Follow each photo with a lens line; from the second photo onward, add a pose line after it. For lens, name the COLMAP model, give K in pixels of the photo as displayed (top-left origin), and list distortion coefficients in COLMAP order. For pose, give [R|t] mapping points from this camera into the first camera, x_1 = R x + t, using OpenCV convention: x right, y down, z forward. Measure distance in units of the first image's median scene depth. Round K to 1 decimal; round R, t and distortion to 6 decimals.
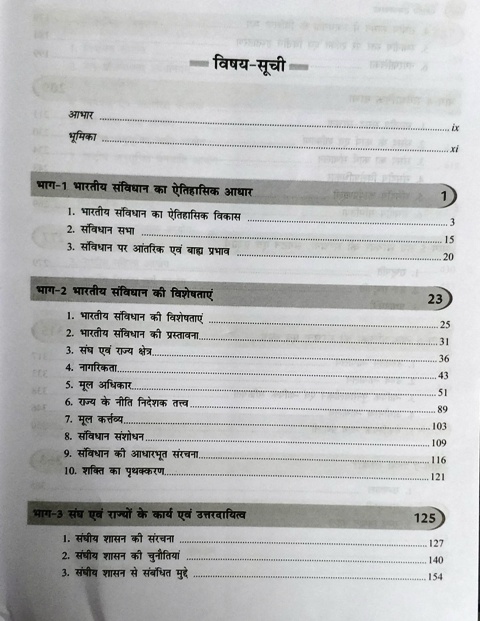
lens RADIAL K [[475.5, 0, 240.0], [0, 475.5, 310.5], [0, 0, 1]] dist [0.043460, 0.004423]
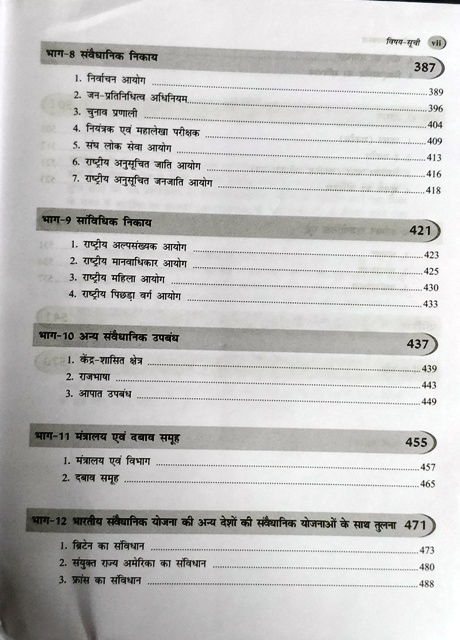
lens RADIAL K [[457.5, 0, 230.0], [0, 457.5, 320.0], [0, 0, 1]] dist [0.028475, -0.003825]
pose [[0.999973, 0.000346, -0.007329, -0.005746], [-0.000760, 0.998399, -0.056553, 0.225801], [0.007298, 0.056557, 0.998373, 0.008961]]
